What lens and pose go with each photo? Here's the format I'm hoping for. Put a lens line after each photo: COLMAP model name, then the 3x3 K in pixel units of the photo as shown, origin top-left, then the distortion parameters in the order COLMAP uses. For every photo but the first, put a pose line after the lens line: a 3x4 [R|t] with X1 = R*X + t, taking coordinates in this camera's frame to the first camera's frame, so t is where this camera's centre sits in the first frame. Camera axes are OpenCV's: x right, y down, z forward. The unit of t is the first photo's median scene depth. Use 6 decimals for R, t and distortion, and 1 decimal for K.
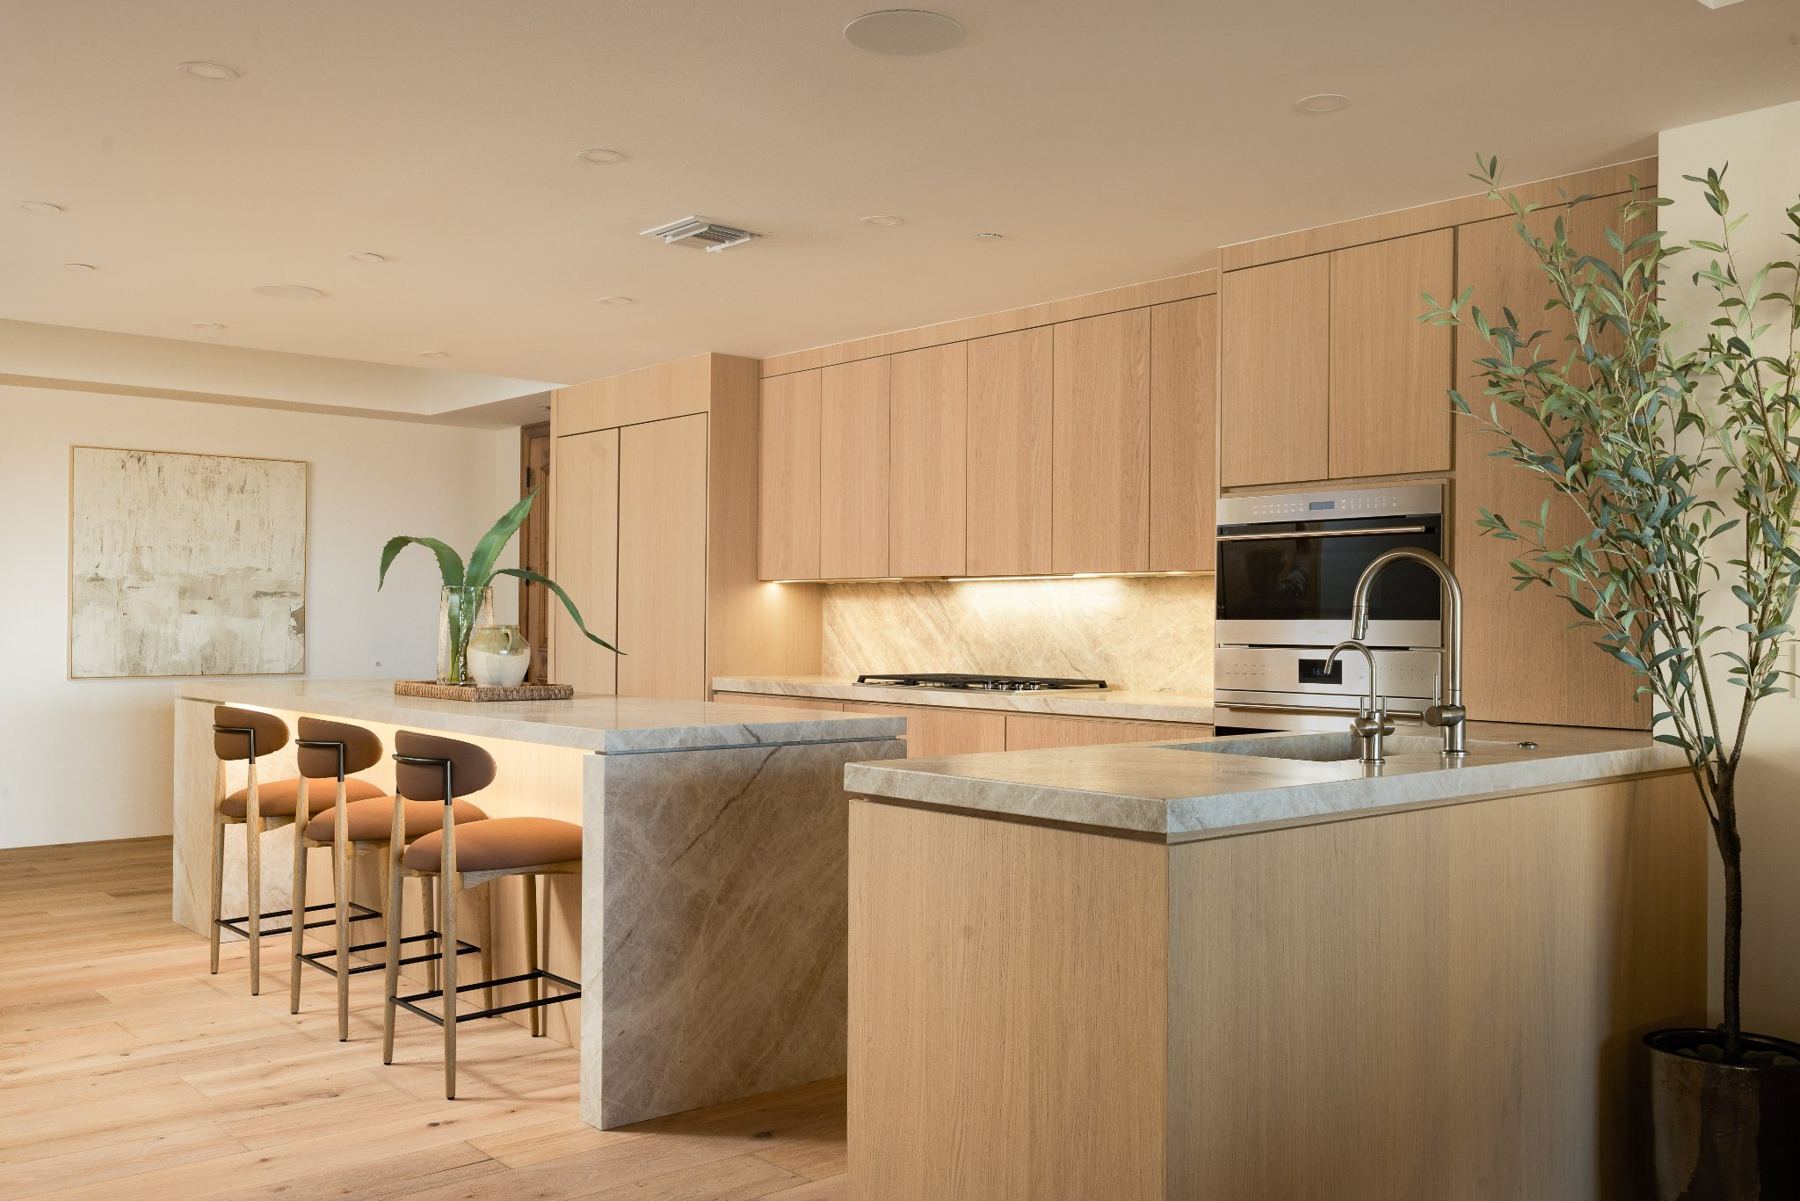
lens RADIAL K [[1576.4, 0, 900.0], [0, 1576.4, 600.5], [0, 0, 1]] dist [0.000781, 0.005158]
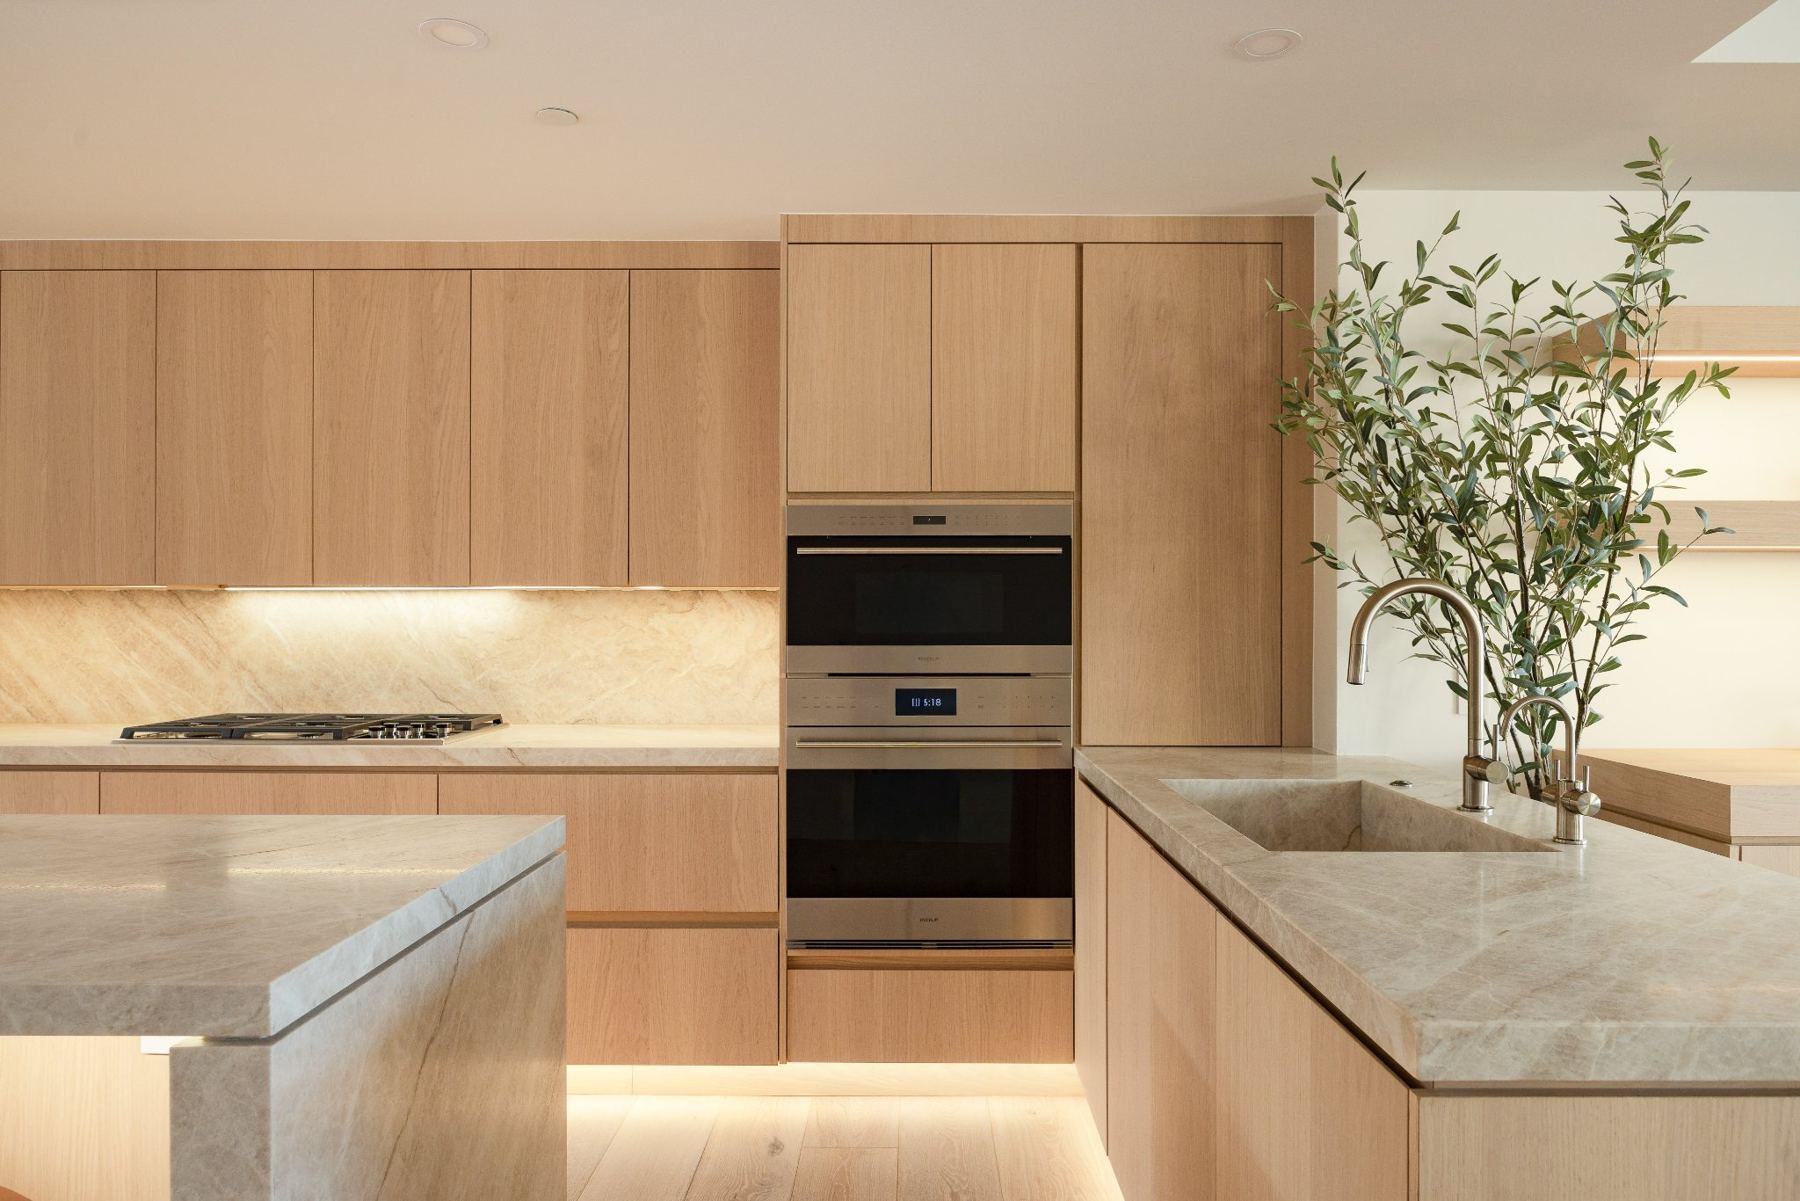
lens RADIAL K [[1176.1, 0, 903.4], [0, 1176.1, 611.9], [0, 0, 1]] dist [-0.012529, -0.000021]
pose [[0.657722, -0.007085, 0.753228, -0.201517], [-0.004610, 0.999899, 0.013431, -0.012716], [-0.753247, -0.012307, 0.657623, 0.442201]]
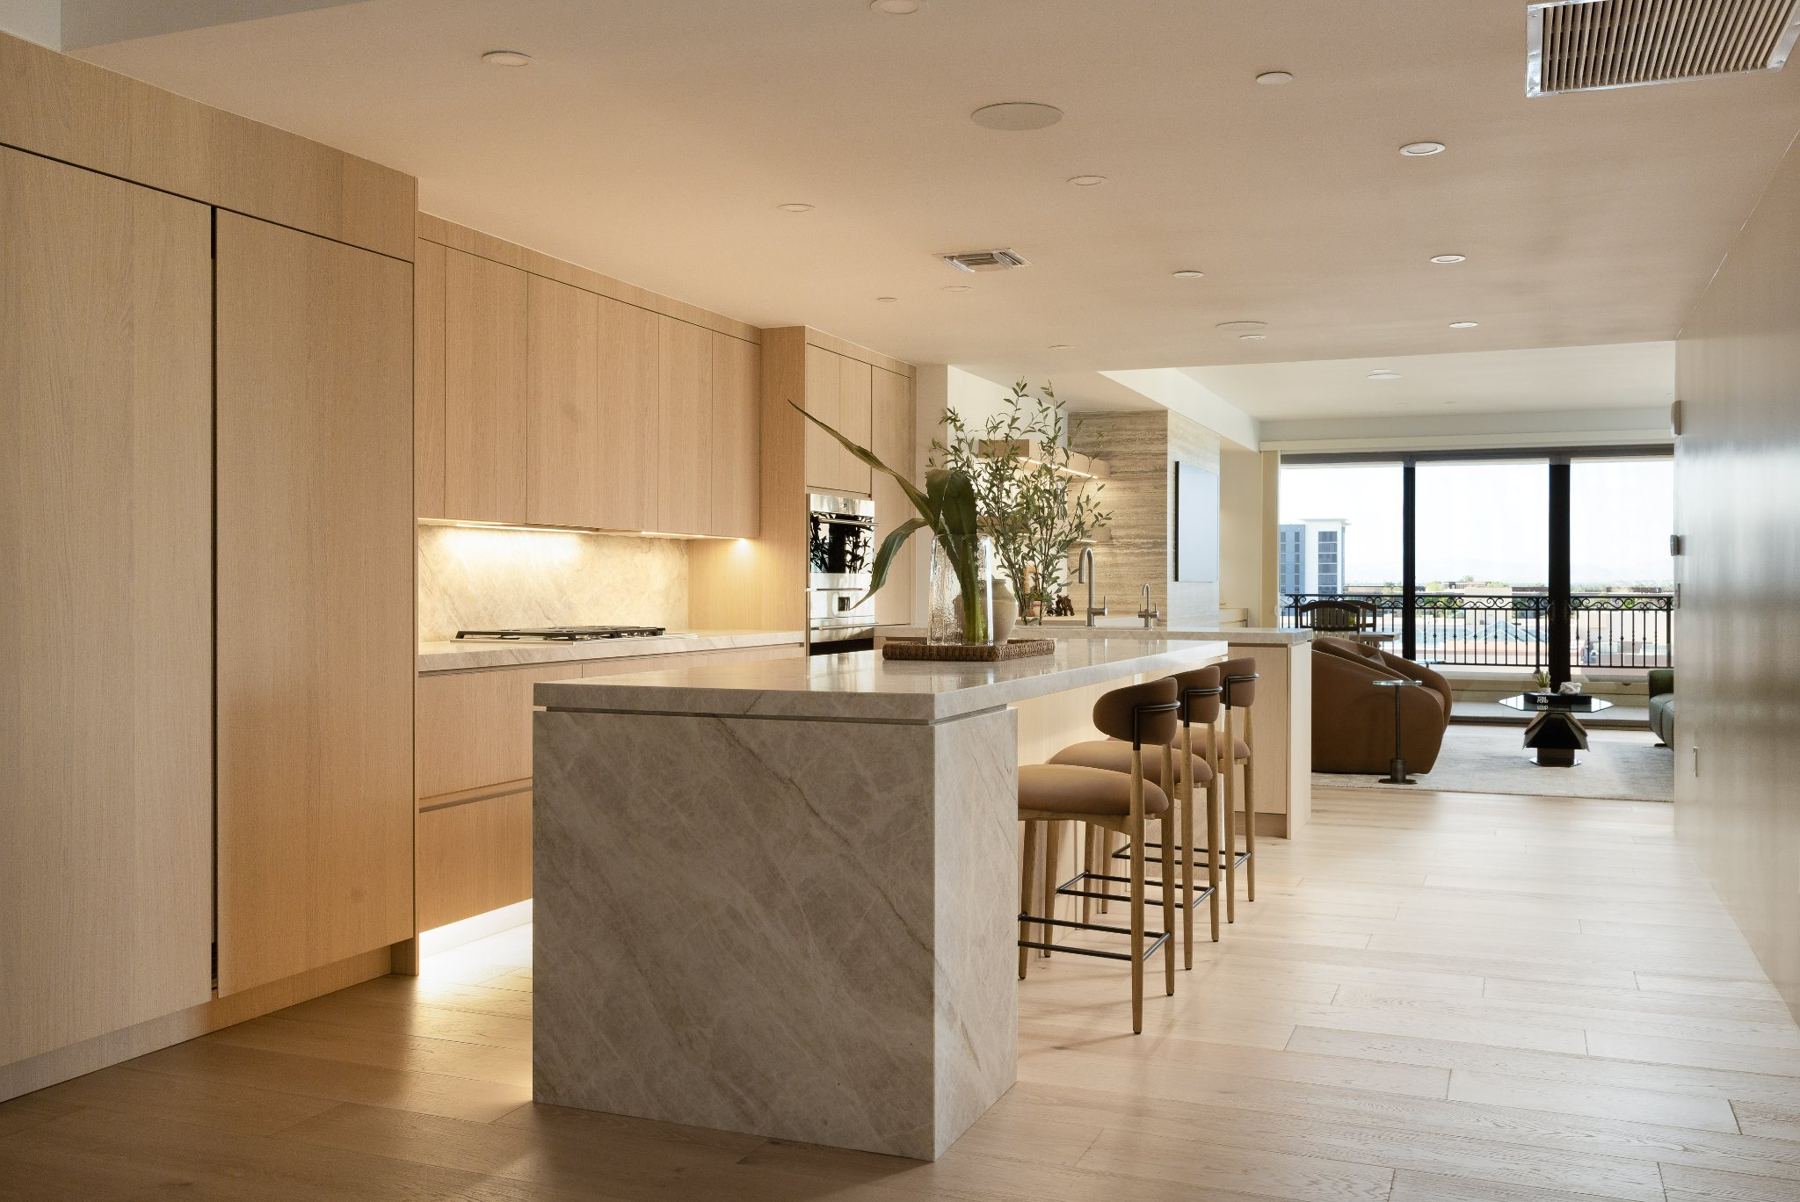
lens RADIAL K [[1576.4, 0, 900.0], [0, 1576.4, 601.0], [0, 0, 1]] dist [0.000781, 0.005158]
pose [[-0.457128, -0.027822, 0.888966, -0.986540], [-0.029091, 0.999444, 0.016321, 0.008594], [-0.888925, -0.018400, -0.457683, 1.345066]]
